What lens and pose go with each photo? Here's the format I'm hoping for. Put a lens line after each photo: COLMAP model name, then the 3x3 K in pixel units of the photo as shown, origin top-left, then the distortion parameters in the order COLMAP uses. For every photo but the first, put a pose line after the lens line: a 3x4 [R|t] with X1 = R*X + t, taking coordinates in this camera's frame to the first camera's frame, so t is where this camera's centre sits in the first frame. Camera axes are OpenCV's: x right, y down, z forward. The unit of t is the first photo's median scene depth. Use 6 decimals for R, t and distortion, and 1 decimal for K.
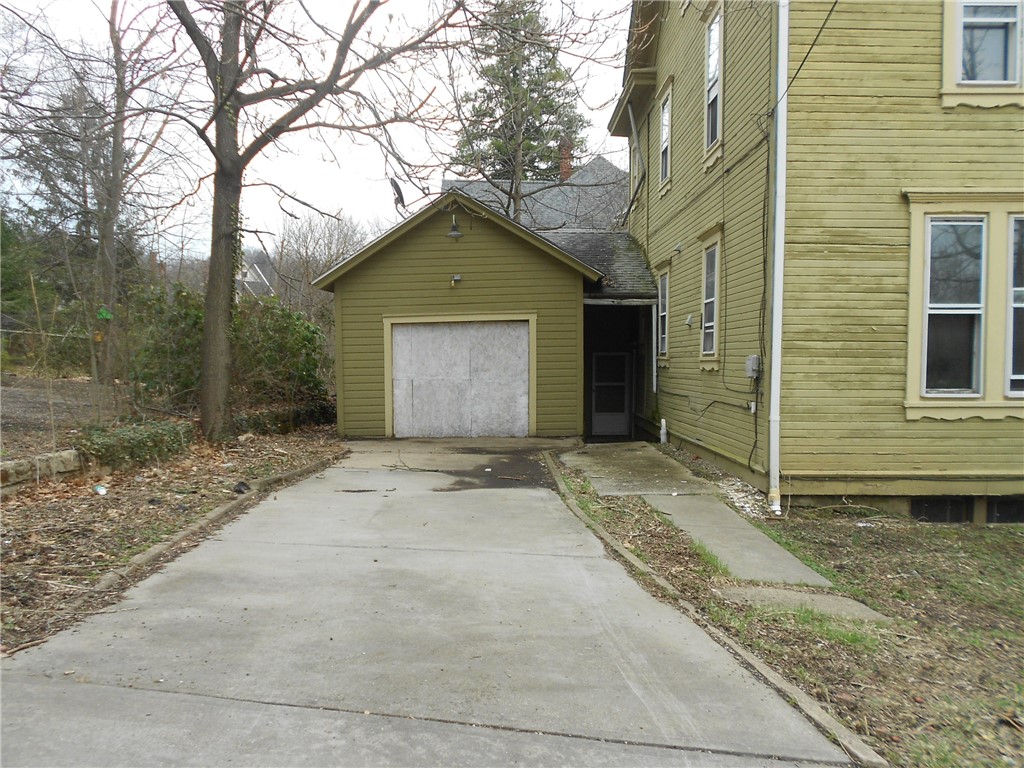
lens RADIAL K [[842.2, 0, 512.0], [0, 842.2, 384.0], [0, 0, 1]] dist [0.034543, -0.000910]
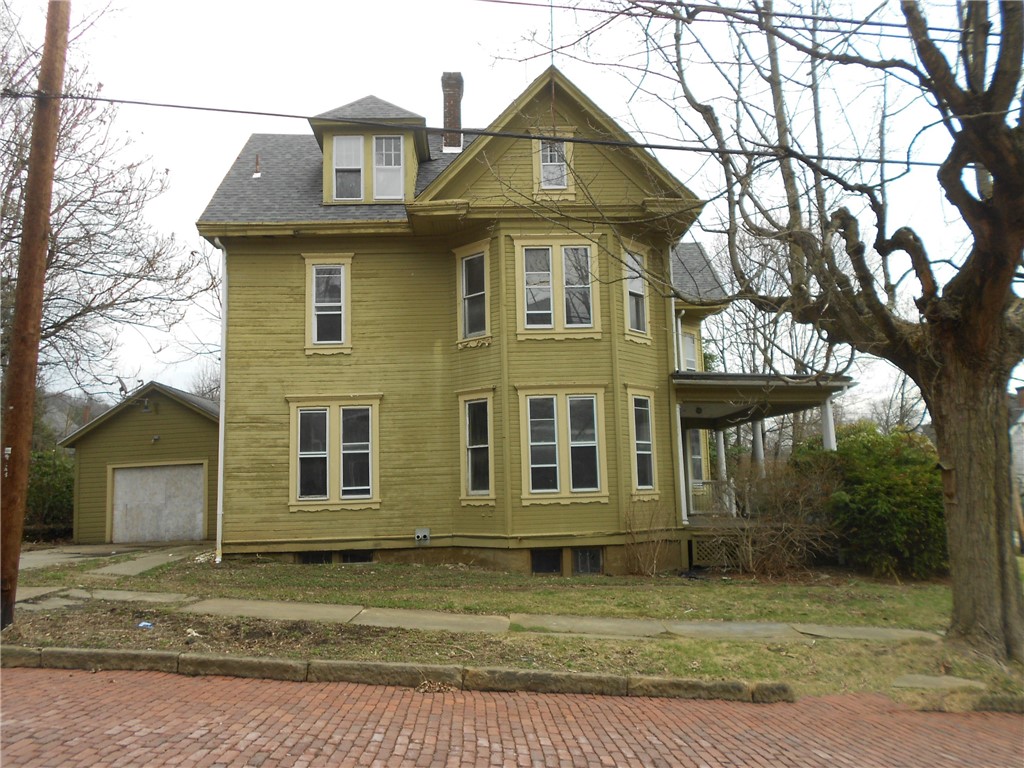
lens RADIAL K [[802.9, 0, 512.0], [0, 802.9, 384.0], [0, 0, 1]] dist [-0.055467, -0.001132]
pose [[0.996900, -0.025896, 0.074289, 0.844775], [0.037756, 0.985907, -0.162981, 0.070565], [-0.069022, 0.165281, 0.983828, -0.883893]]
